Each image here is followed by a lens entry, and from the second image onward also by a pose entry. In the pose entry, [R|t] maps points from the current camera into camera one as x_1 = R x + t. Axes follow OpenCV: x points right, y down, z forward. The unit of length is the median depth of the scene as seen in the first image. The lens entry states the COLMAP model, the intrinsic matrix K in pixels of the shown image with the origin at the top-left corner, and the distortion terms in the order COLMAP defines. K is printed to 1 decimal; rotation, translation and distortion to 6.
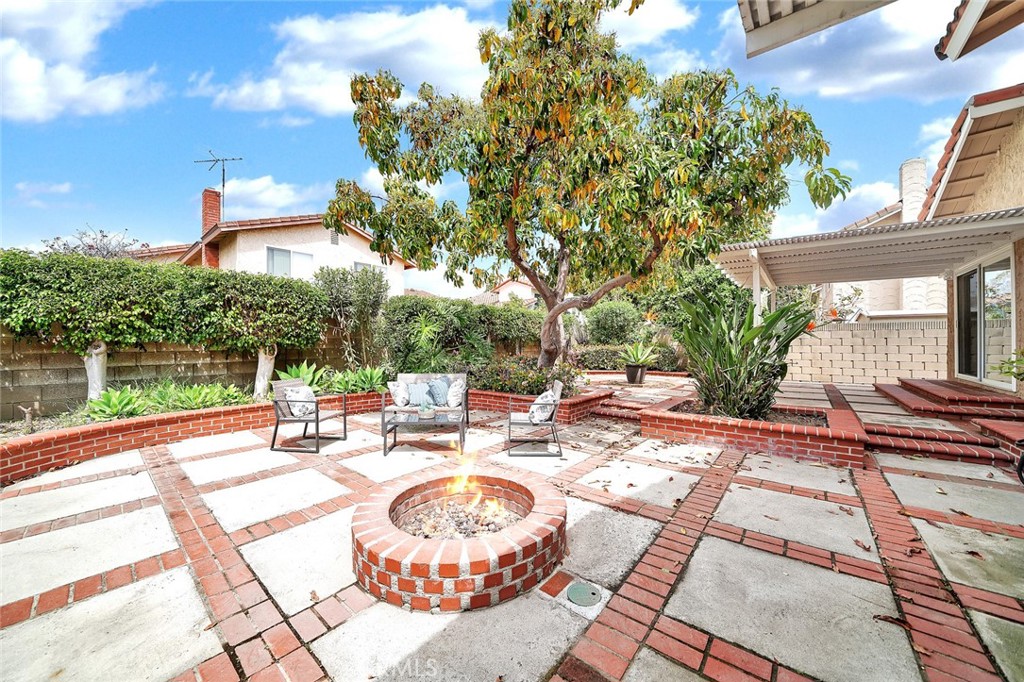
lens RADIAL K [[357.3, 0, 508.5], [0, 357.3, 341.0], [0, 0, 1]] dist [-0.016811, -0.000001]
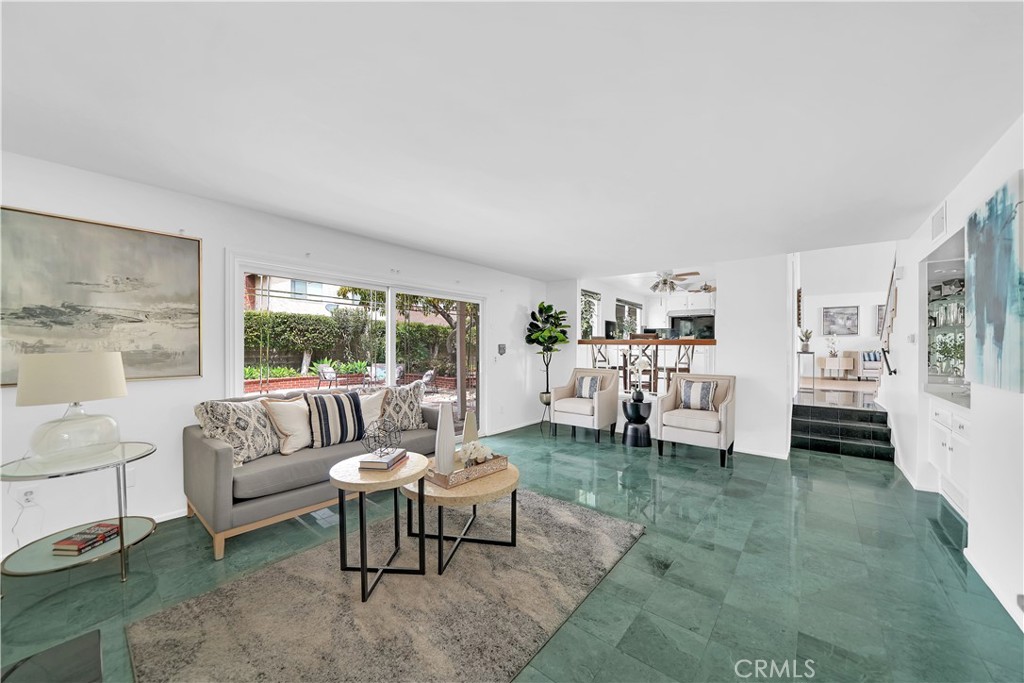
lens RADIAL K [[362.9, 0, 511.0], [0, 362.9, 346.0], [0, 0, 1]] dist [-0.016560, -0.000044]
pose [[0.999930, 0.011396, 0.003305, 0.466610], [-0.011399, 0.999935, 0.000915, -0.020154], [-0.003294, -0.000952, 0.999994, -1.057994]]
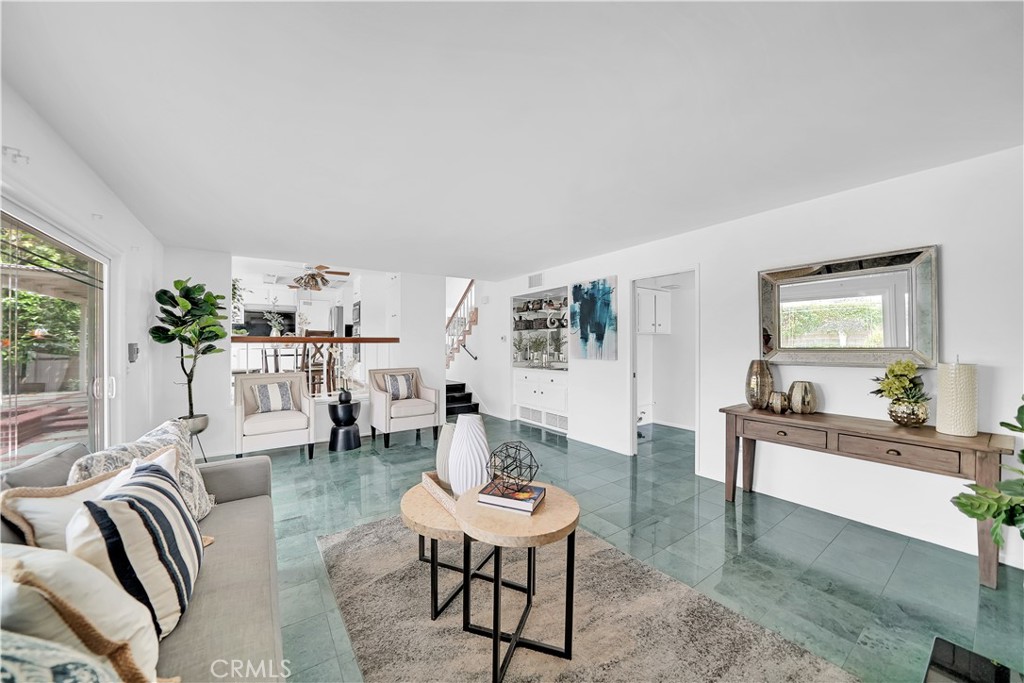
lens RADIAL K [[357.3, 0, 508.5], [0, 357.3, 341.5], [0, 0, 1]] dist [-0.016811, -0.000001]
pose [[0.265978, 0.008755, 0.963939, 0.101799], [0.003840, 0.999941, -0.010142, -0.019261], [-0.963972, 0.006399, 0.265928, -0.771015]]
